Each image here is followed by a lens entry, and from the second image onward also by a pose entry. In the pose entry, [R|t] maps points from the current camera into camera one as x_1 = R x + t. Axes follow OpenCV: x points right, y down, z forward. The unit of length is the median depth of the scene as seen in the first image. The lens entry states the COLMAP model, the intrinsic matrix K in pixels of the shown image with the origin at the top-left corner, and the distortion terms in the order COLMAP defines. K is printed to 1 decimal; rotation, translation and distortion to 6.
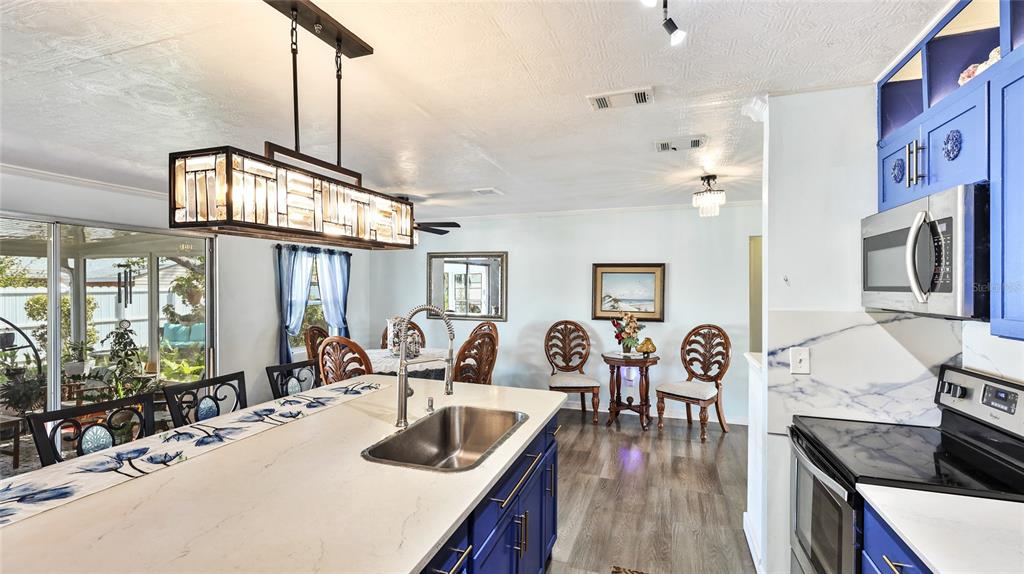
lens RADIAL K [[459.6, 0, 512.3], [0, 459.6, 285.3], [0, 0, 1]] dist [0.002167, 0.000131]
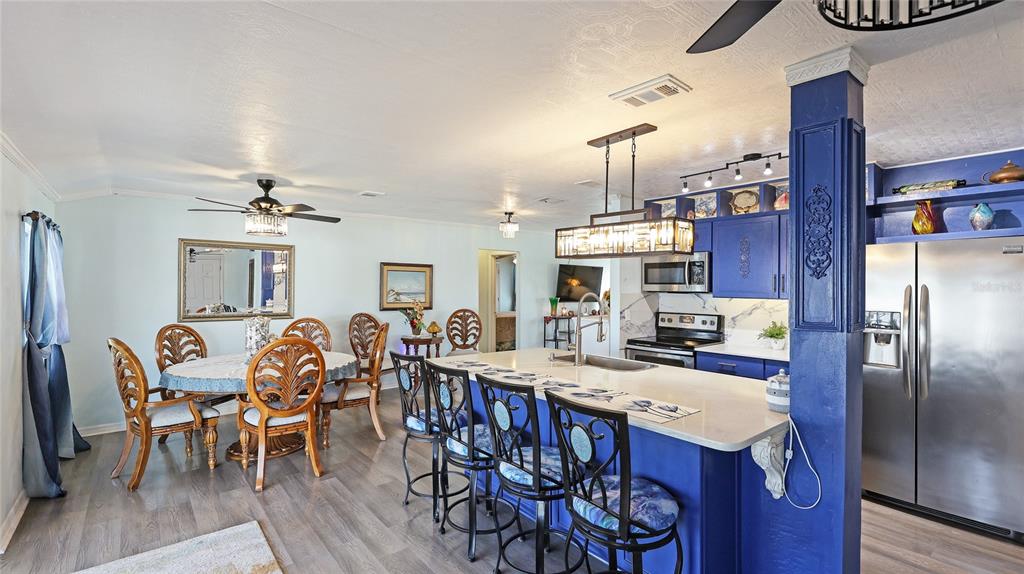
lens RADIAL K [[459.6, 0, 512.3], [0, 459.6, 285.3], [0, 0, 1]] dist [0.002167, 0.000131]
pose [[0.507675, -0.010570, 0.861484, -0.712439], [-0.000731, 0.999919, 0.012699, -0.005807], [-0.861548, -0.007077, 0.507627, 0.151087]]
